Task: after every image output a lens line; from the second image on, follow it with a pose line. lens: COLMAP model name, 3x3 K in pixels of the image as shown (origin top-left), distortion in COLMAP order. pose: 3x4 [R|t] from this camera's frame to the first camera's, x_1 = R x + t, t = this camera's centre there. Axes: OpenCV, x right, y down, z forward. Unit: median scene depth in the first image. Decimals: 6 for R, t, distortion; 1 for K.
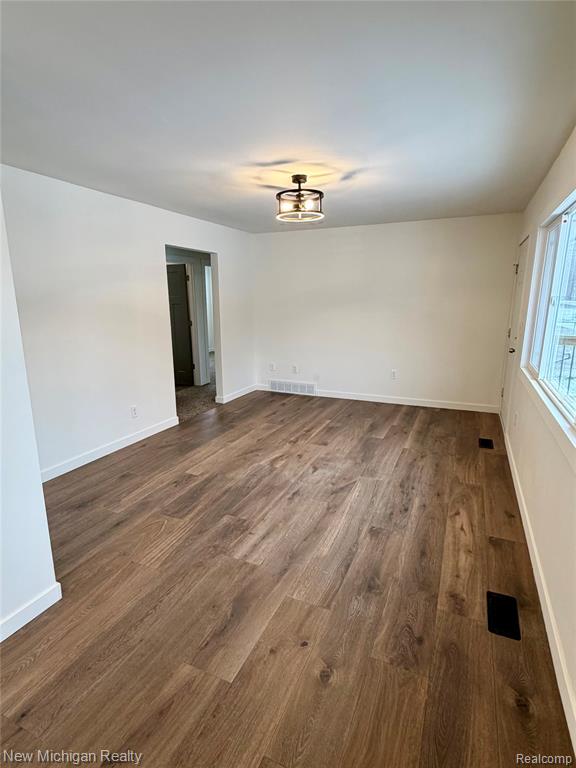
lens RADIAL K [[400.2, 0, 290.6], [0, 400.2, 384.4], [0, 0, 1]] dist [-0.000393, -0.000190]
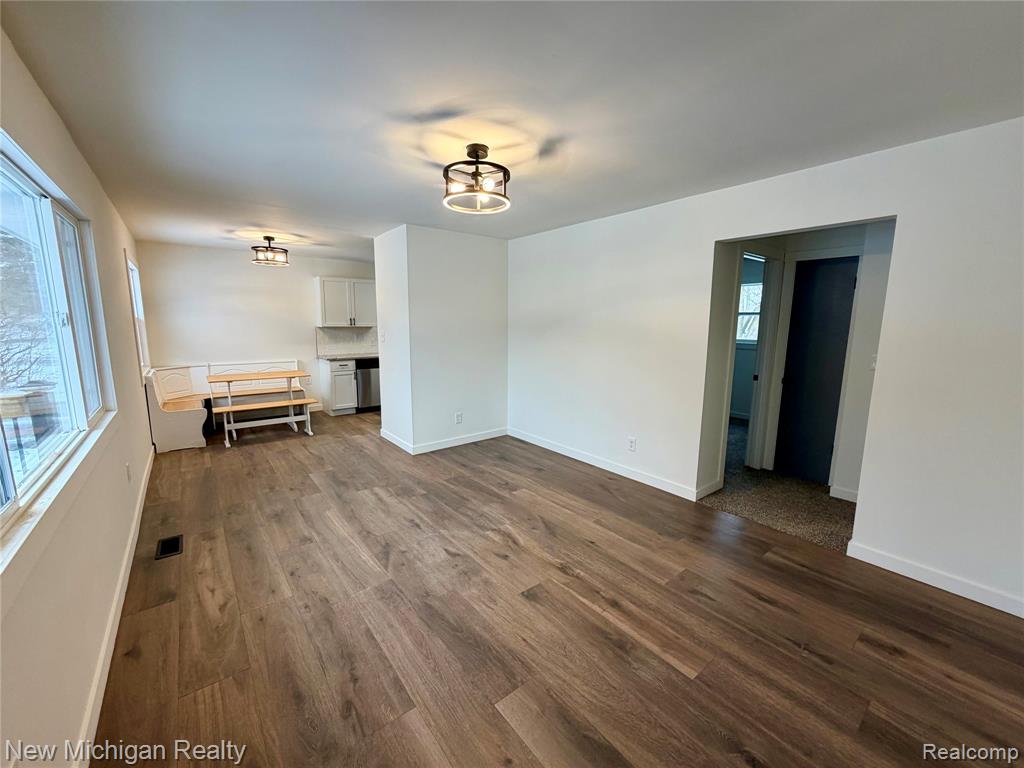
lens RADIAL K [[411.5, 0, 512.3], [0, 411.5, 386.1], [0, 0, 1]] dist [-0.001159, 0.000276]
pose [[-0.467231, 0.139317, -0.873090, 0.678308], [-0.194413, 0.947148, 0.255174, -0.310717], [0.862495, 0.288965, -0.415452, 1.456694]]
